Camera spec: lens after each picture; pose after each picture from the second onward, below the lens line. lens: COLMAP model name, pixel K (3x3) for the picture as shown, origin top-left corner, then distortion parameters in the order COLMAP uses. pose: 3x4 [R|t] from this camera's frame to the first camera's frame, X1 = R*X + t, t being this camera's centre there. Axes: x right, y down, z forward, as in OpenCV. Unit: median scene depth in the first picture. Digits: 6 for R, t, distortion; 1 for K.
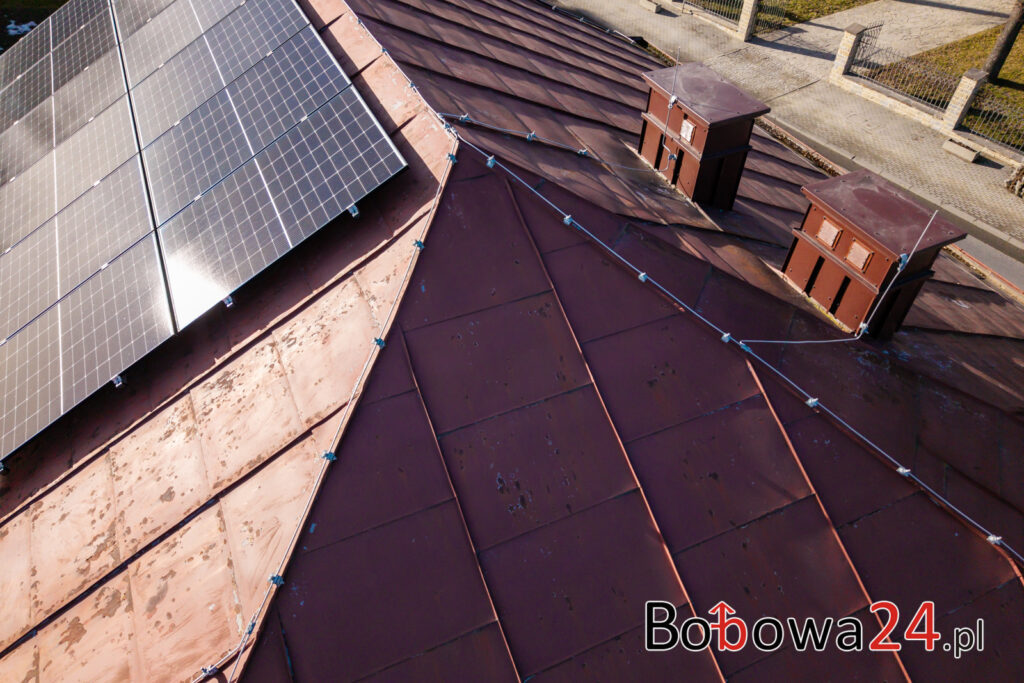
lens RADIAL K [[734.2, 0, 510.6], [0, 734.2, 335.8], [0, 0, 1]] dist [0.043179, -0.003259]
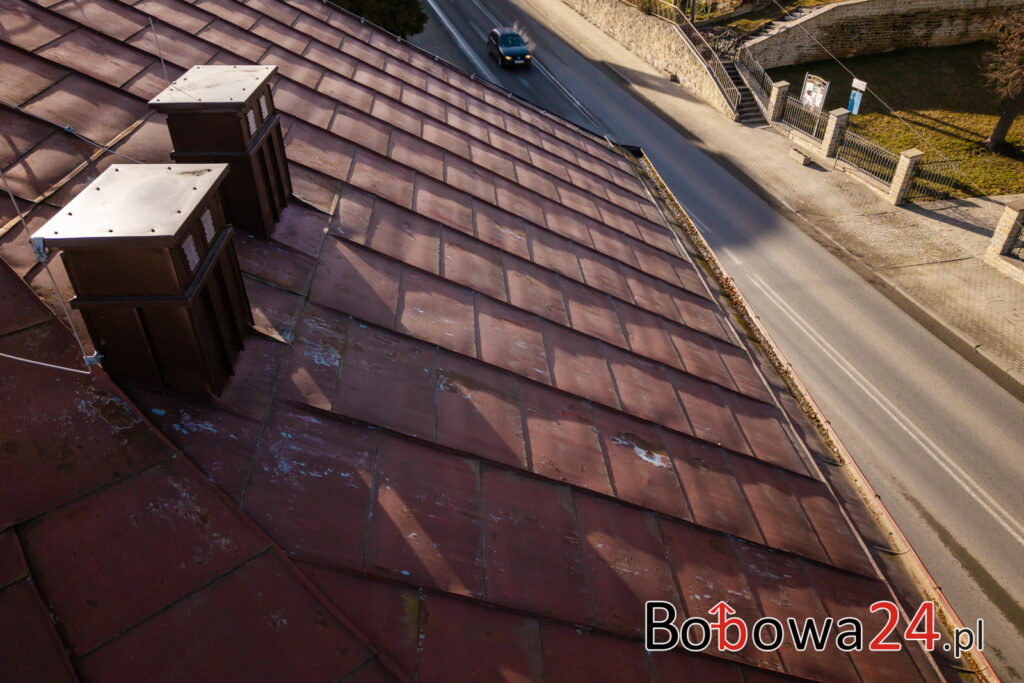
lens RADIAL K [[734.2, 0, 522.2], [0, 734.2, 334.3], [0, 0, 1]] dist [0.043179, -0.003259]
pose [[0.938260, 0.196651, -0.284599, 0.183451], [-0.246090, 0.957631, -0.149607, -0.005941], [0.243120, 0.210407, 0.946901, 0.083164]]
